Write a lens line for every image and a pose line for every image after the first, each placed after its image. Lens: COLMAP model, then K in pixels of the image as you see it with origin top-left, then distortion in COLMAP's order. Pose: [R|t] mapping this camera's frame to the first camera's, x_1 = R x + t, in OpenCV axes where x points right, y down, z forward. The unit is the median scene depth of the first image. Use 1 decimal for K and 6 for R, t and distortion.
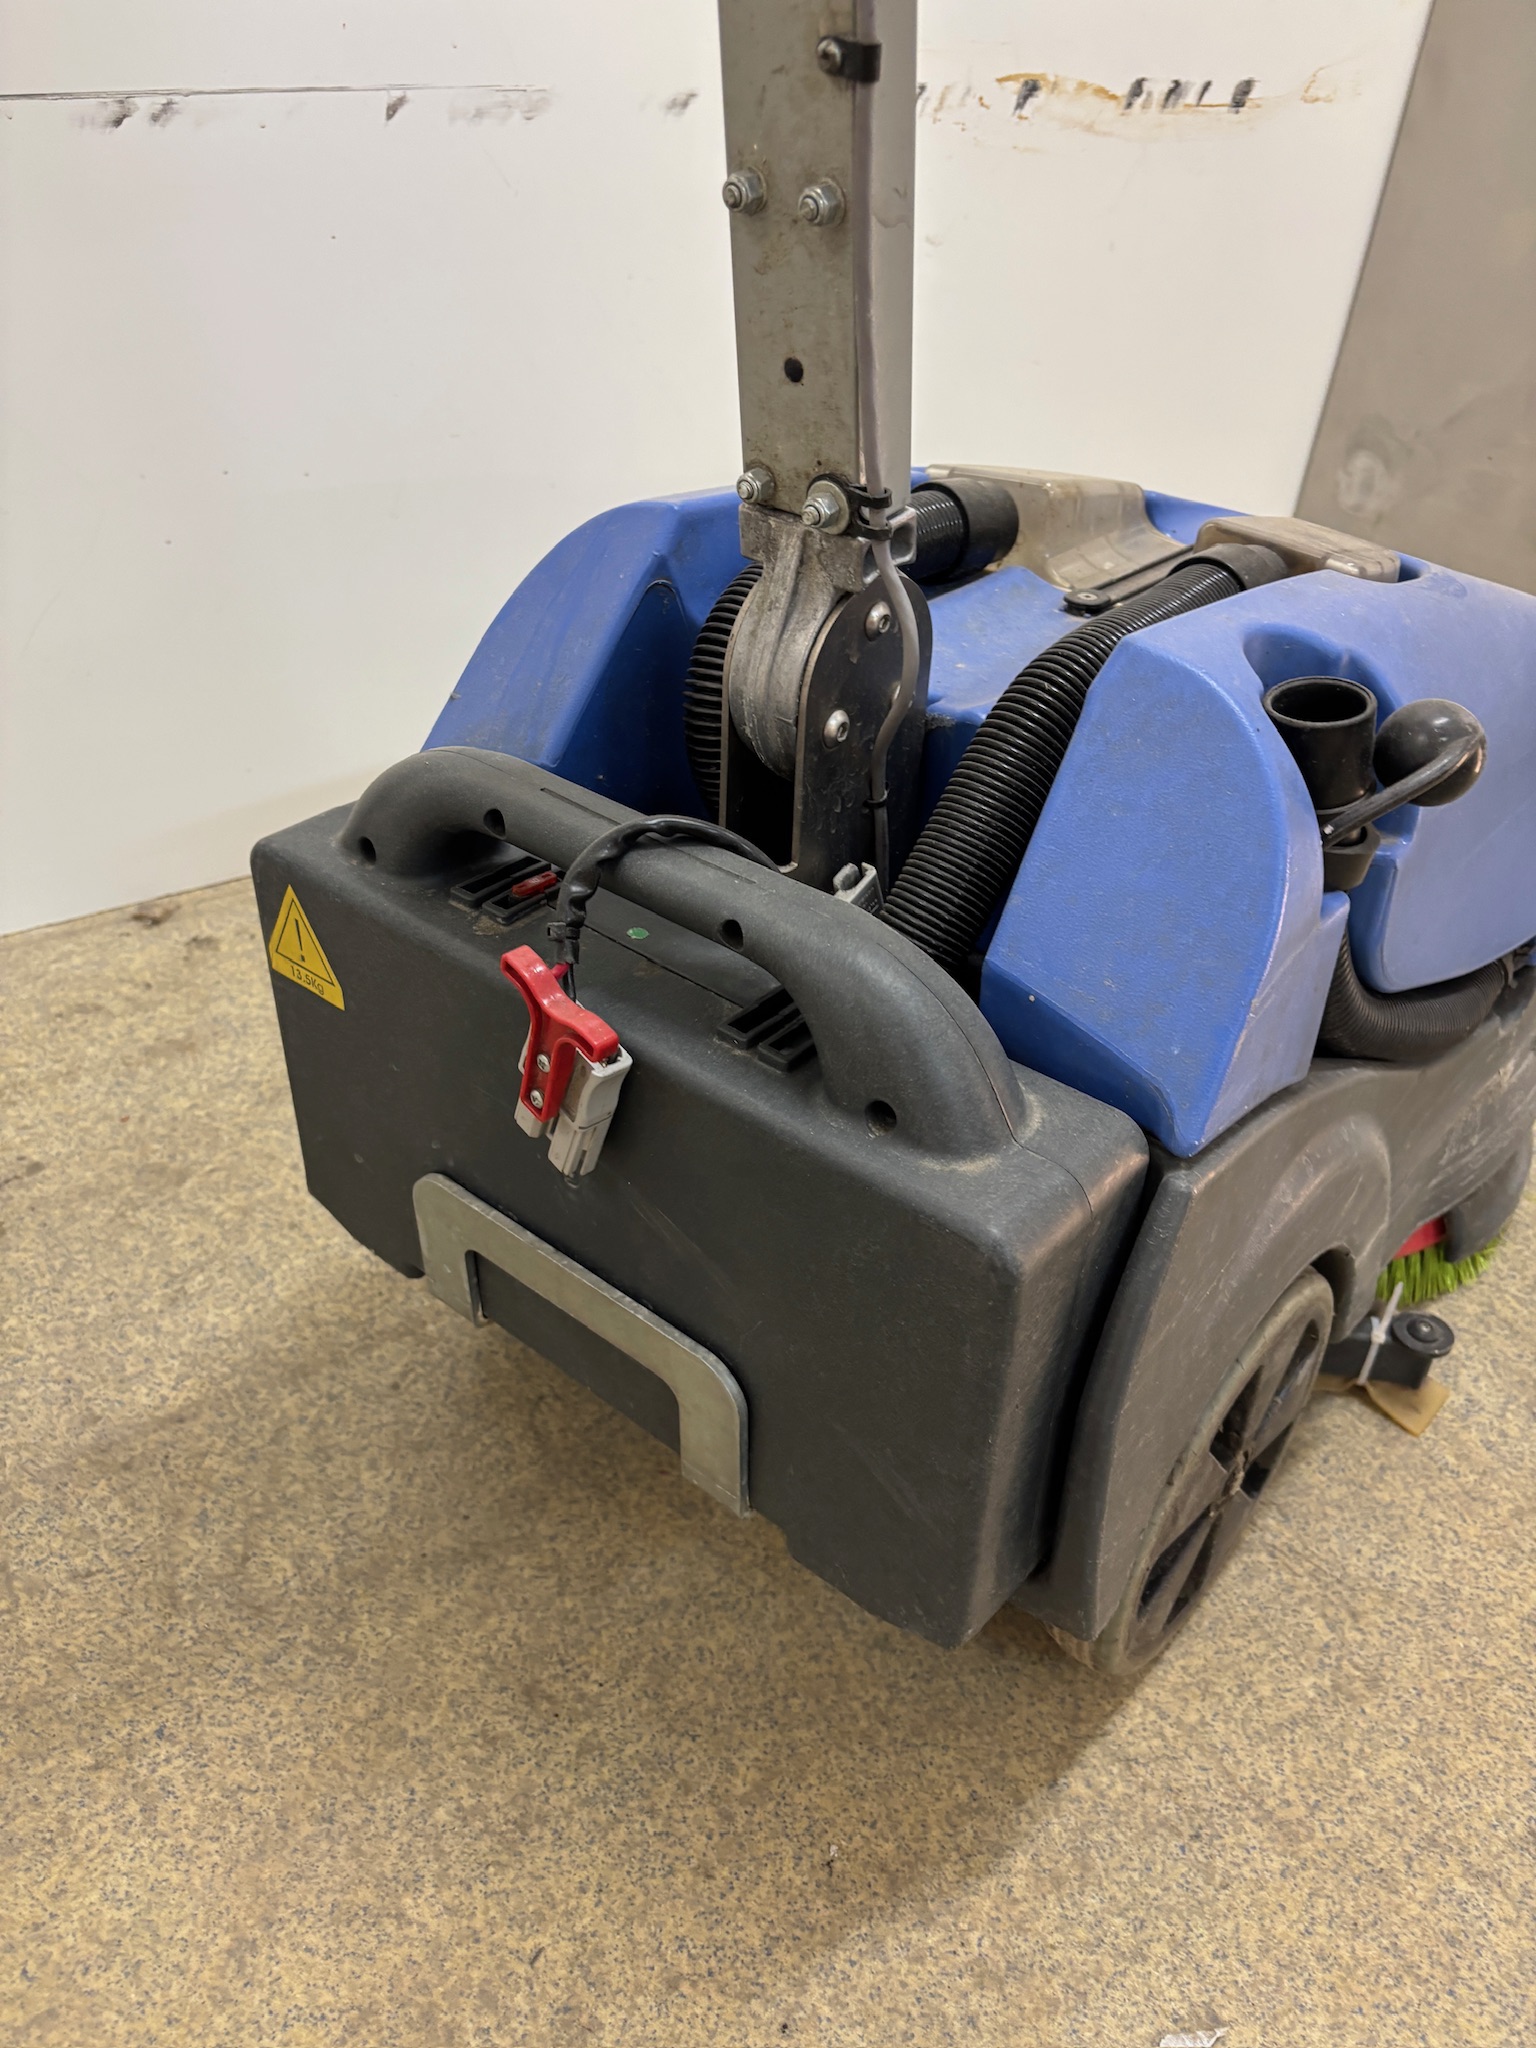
lens RADIAL K [[1557.9, 0, 773.3], [0, 1557.9, 1027.1], [0, 0, 1]] dist [0.023155, -0.030200]
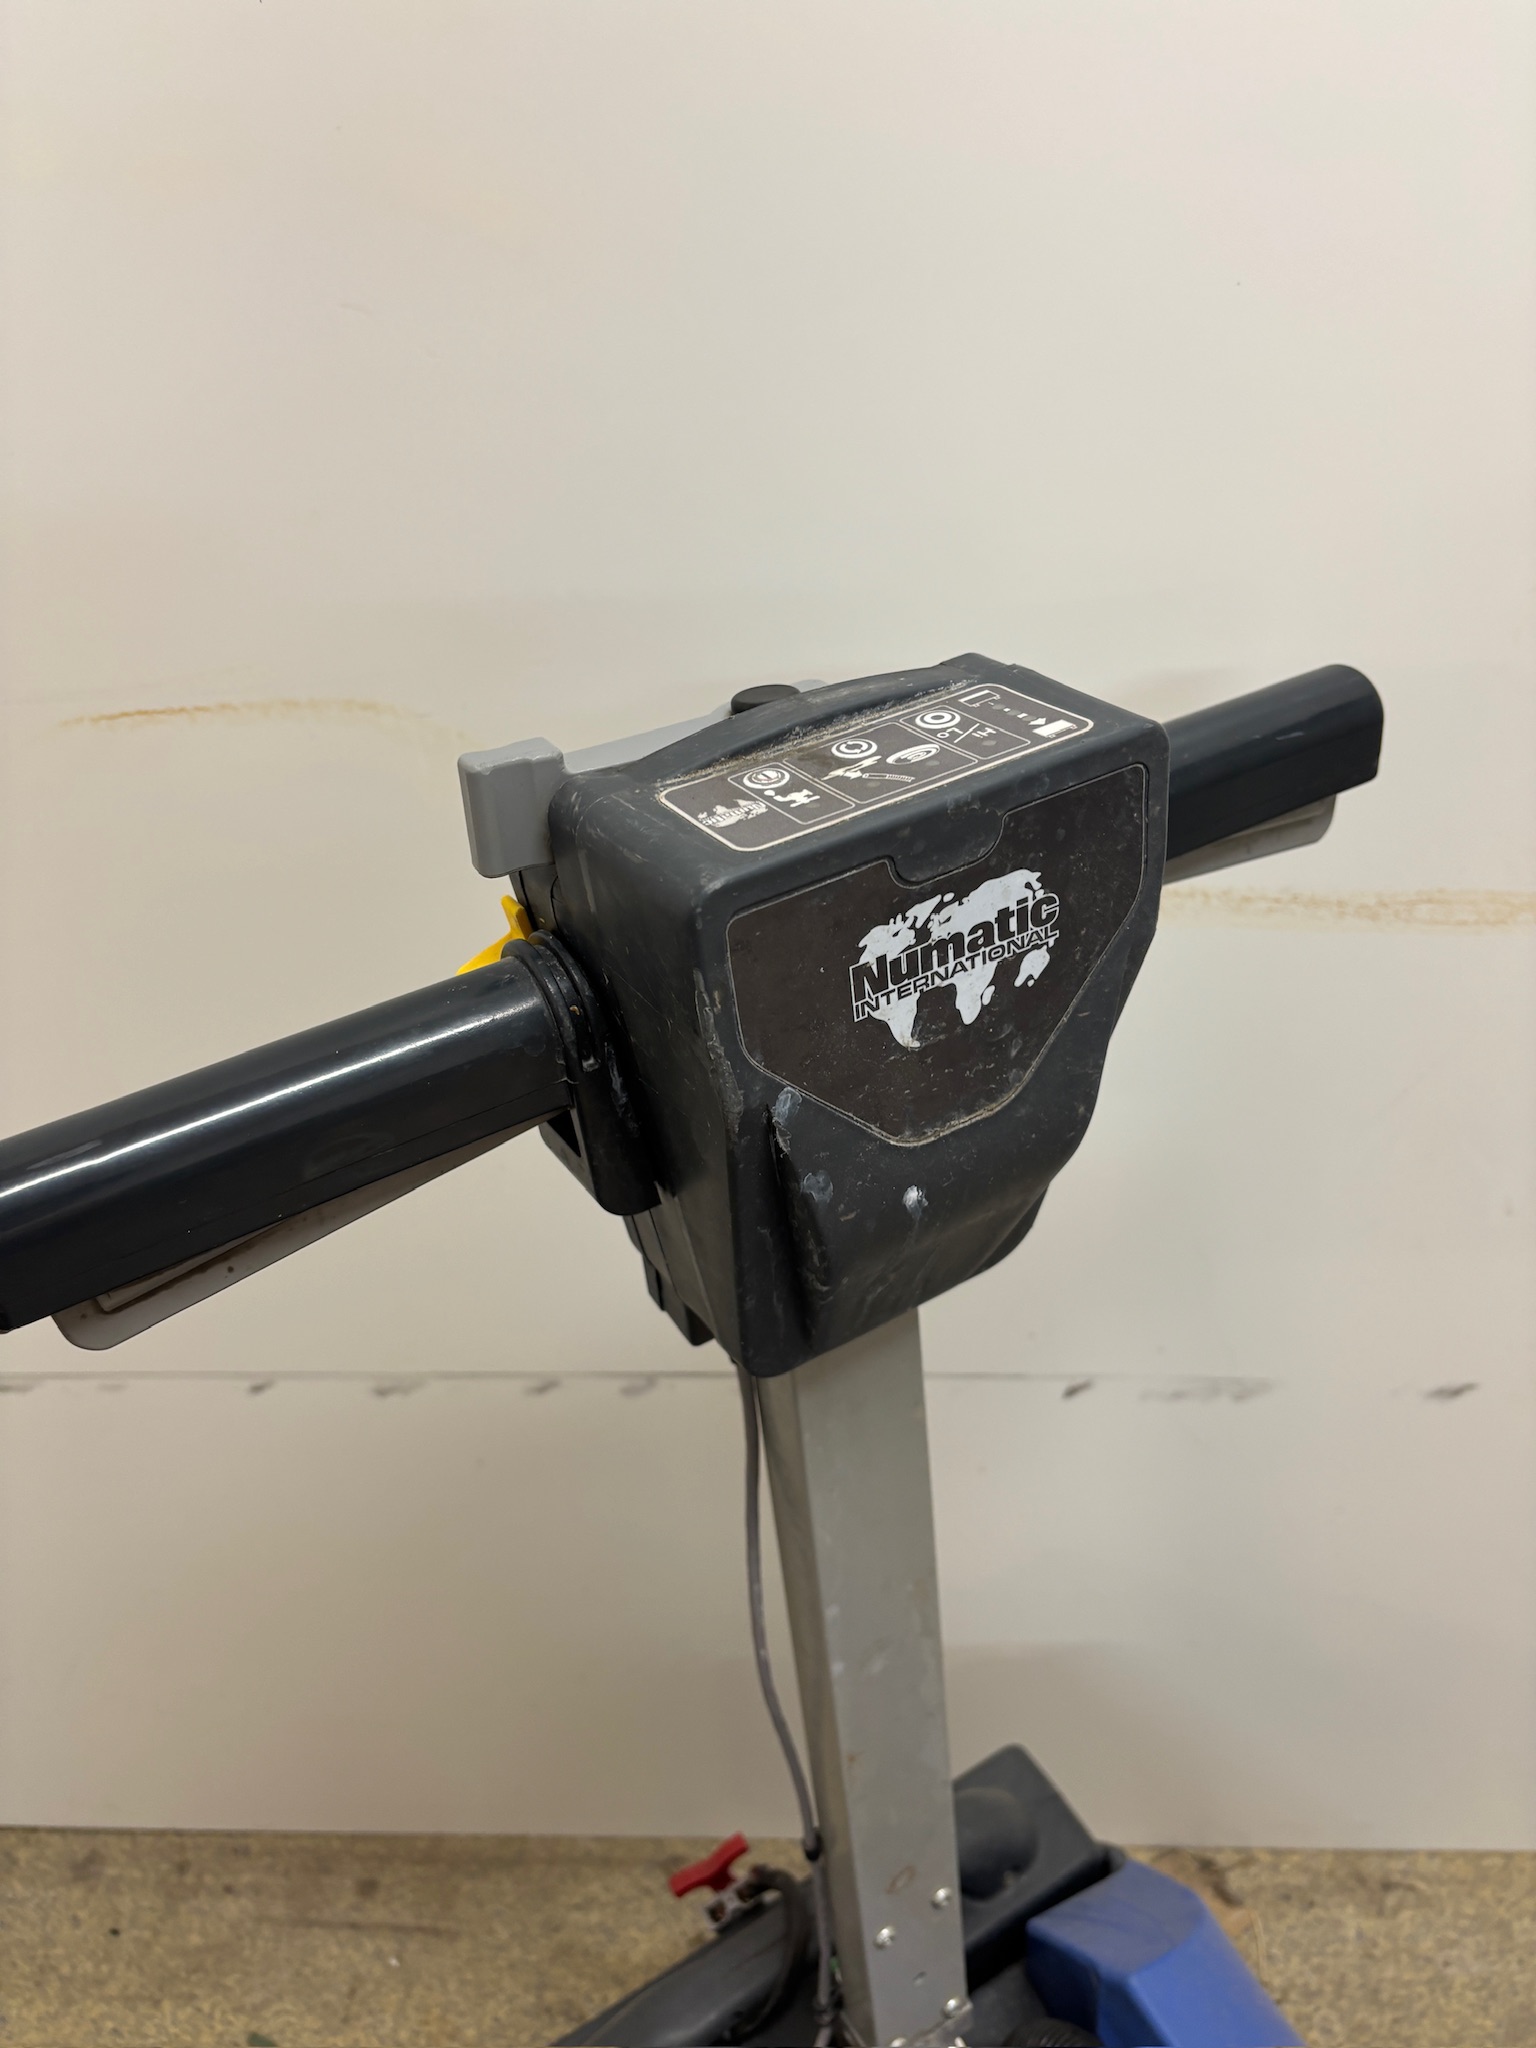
lens RADIAL K [[1622.6, 0, 762.7], [0, 1622.6, 1020.2], [0, 0, 1]] dist [-0.003525, -0.008203]
pose [[0.820667, 0.293431, -0.490310, 0.005669], [-0.277070, 0.954799, 0.107657, -1.360014], [0.499738, 0.047500, 0.864873, 0.157345]]
